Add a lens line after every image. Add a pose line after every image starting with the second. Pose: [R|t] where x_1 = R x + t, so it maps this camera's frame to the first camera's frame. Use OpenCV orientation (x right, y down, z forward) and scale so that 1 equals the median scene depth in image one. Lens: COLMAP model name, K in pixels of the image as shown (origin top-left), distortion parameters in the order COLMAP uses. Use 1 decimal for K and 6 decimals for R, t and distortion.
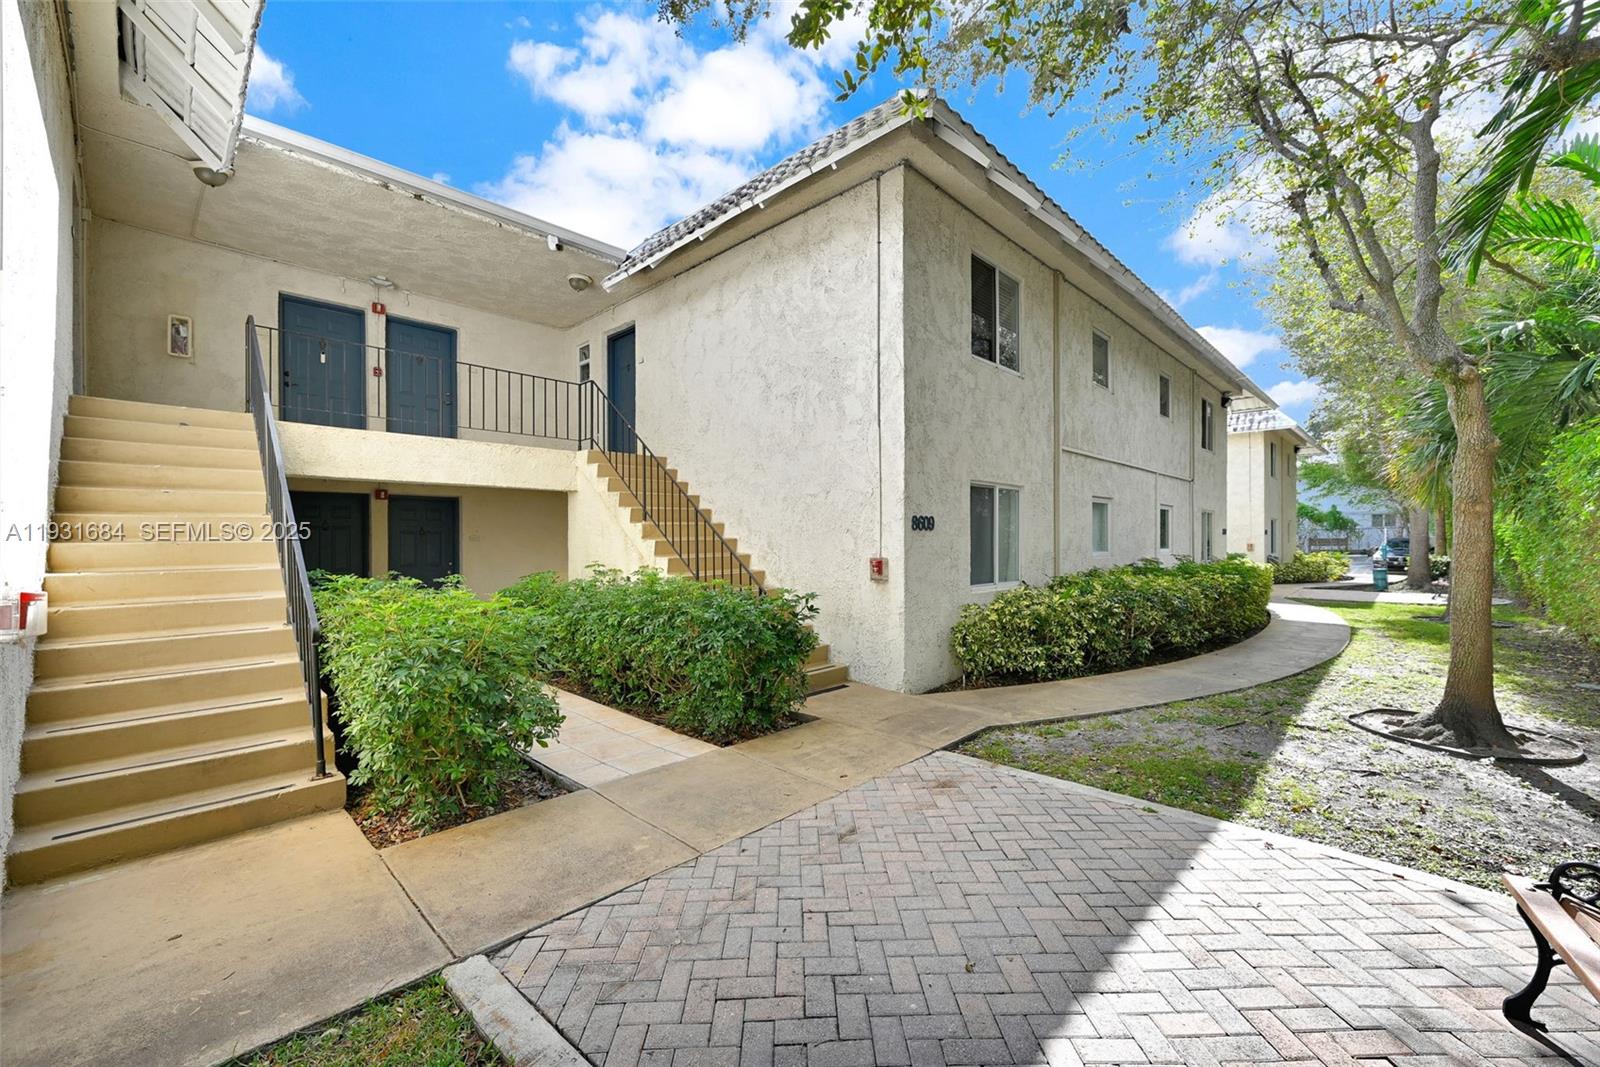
lens RADIAL K [[654.0, 0, 794.7], [0, 654.0, 540.4], [0, 0, 1]] dist [-0.000072, 0.000475]
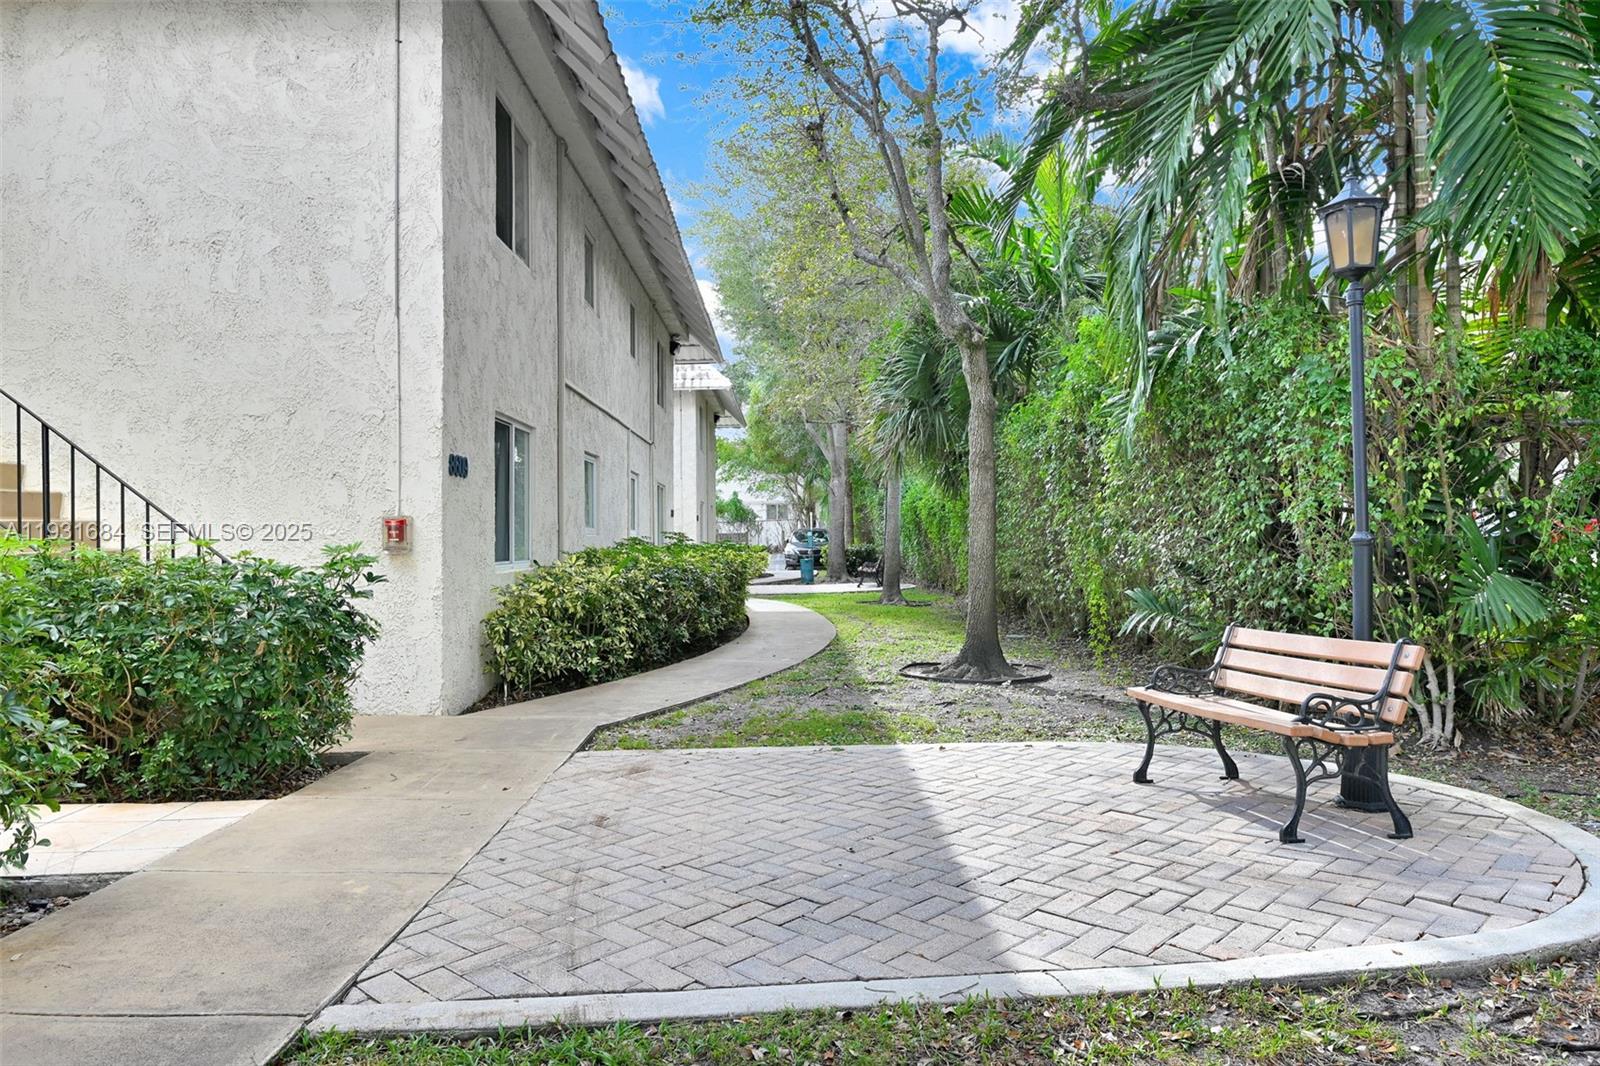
lens RADIAL K [[1079.0, 0, 794.4], [0, 1079.0, 530.9], [0, 0, 1]] dist [-0.003532, 0.001556]
pose [[0.715090, -0.004236, 0.699020, -0.322575], [0.016799, 0.999797, -0.011127, 0.056565], [-0.698831, 0.019700, 0.715016, -0.051374]]
